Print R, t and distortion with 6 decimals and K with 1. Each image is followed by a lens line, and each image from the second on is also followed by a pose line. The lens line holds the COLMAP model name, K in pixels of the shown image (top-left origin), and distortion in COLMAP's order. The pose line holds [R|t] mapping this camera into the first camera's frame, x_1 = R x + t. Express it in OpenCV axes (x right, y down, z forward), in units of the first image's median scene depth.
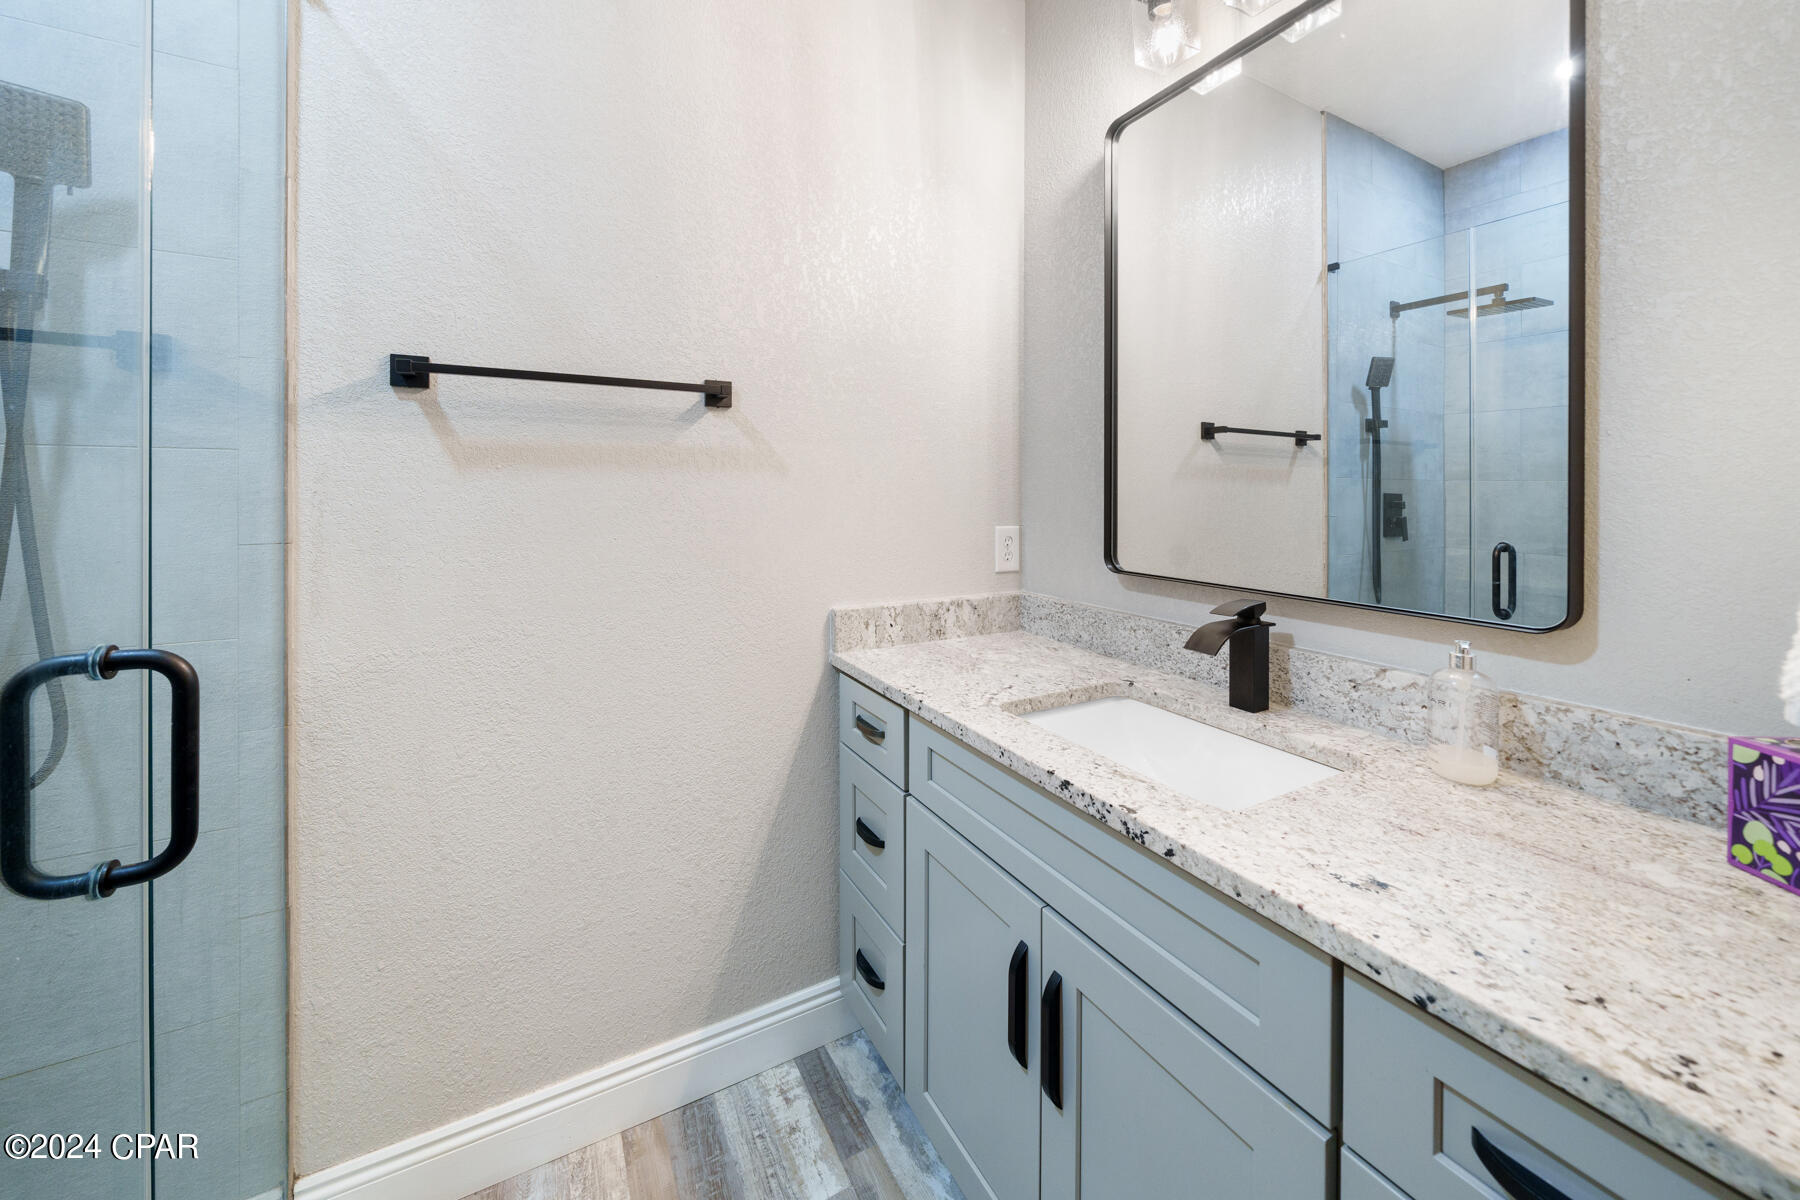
lens RADIAL K [[660.3, 0, 869.5], [0, 660.3, 507.6], [0, 0, 1]] dist [-0.006133, -0.000169]
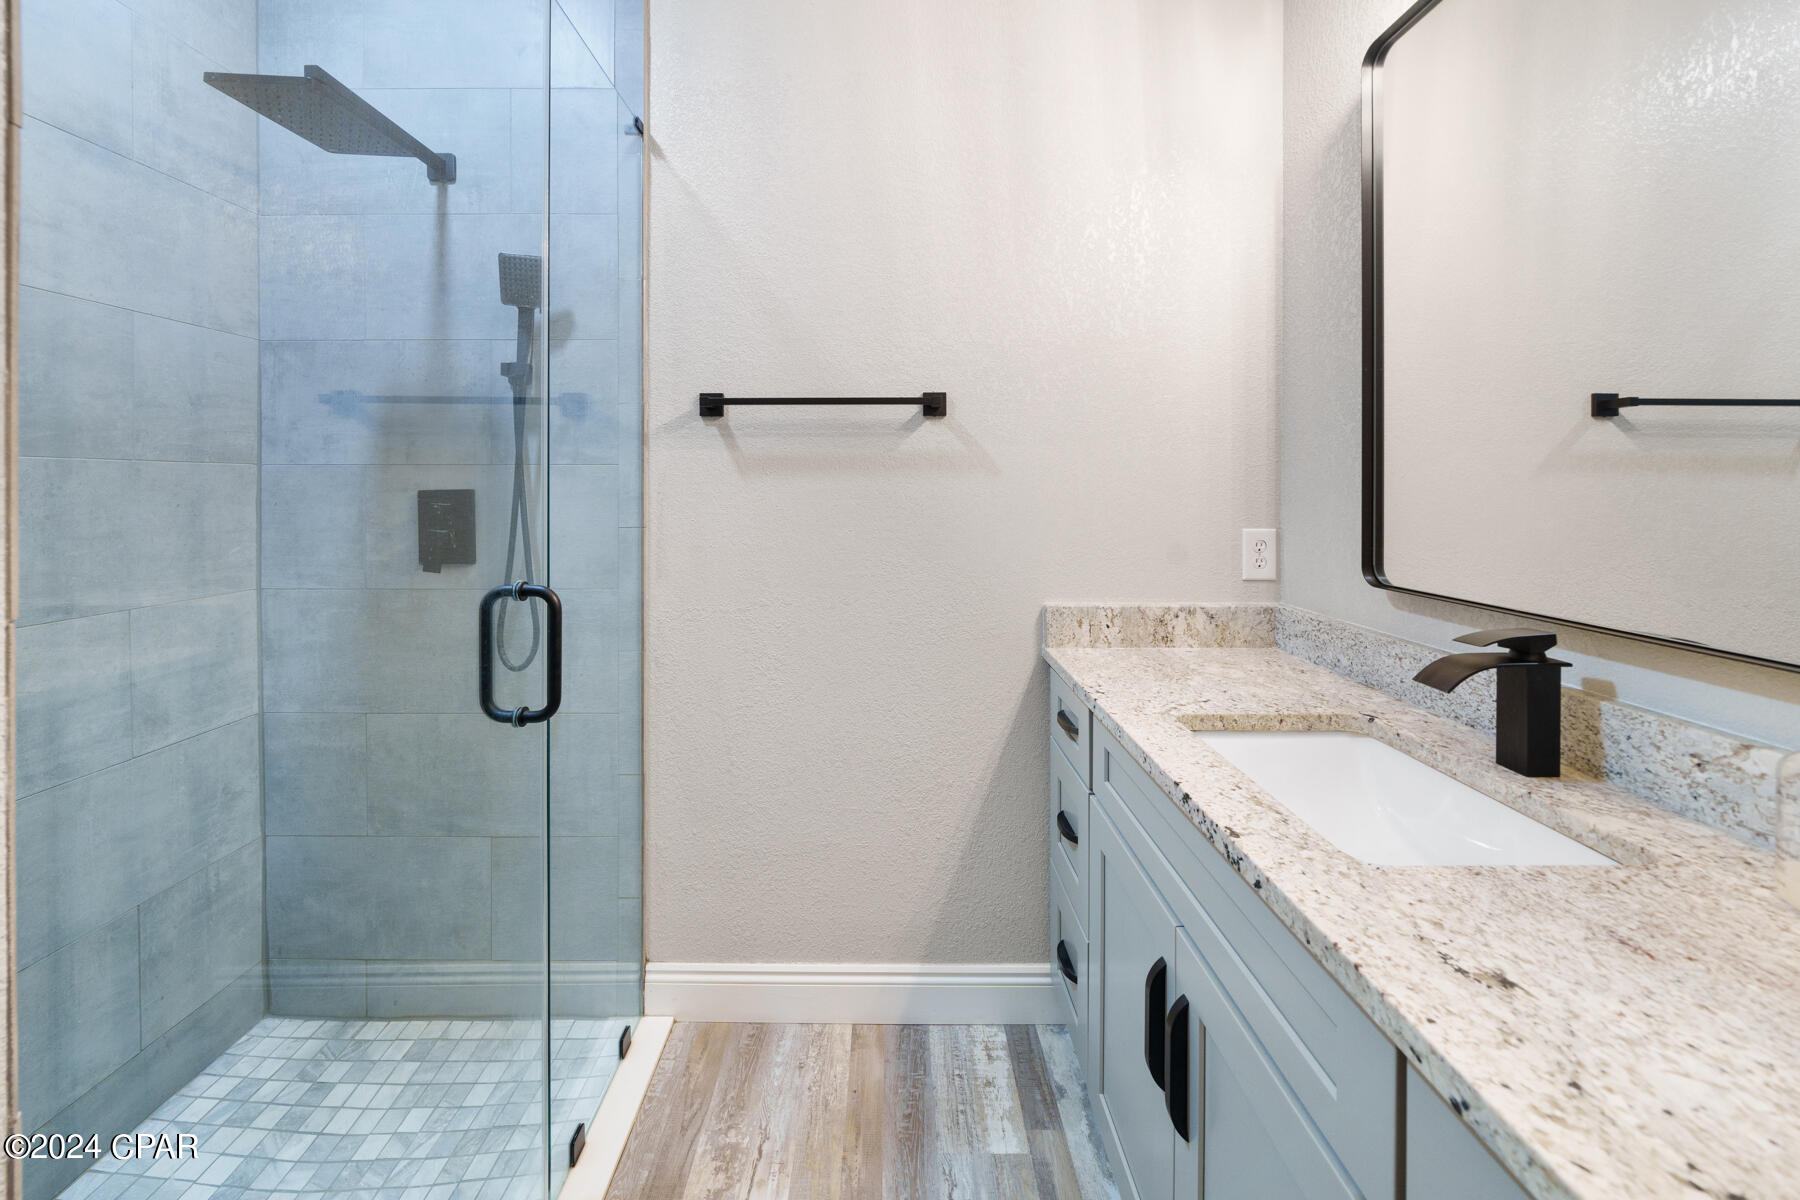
lens RADIAL K [[660.3, 0, 878.2], [0, 660.3, 510.3], [0, 0, 1]] dist [-0.006133, -0.000169]
pose [[0.872141, 0.009208, -0.489167, 0.280255], [-0.007540, 0.999957, 0.005381, 0.003440], [0.489196, -0.001005, 0.872173, -0.032746]]
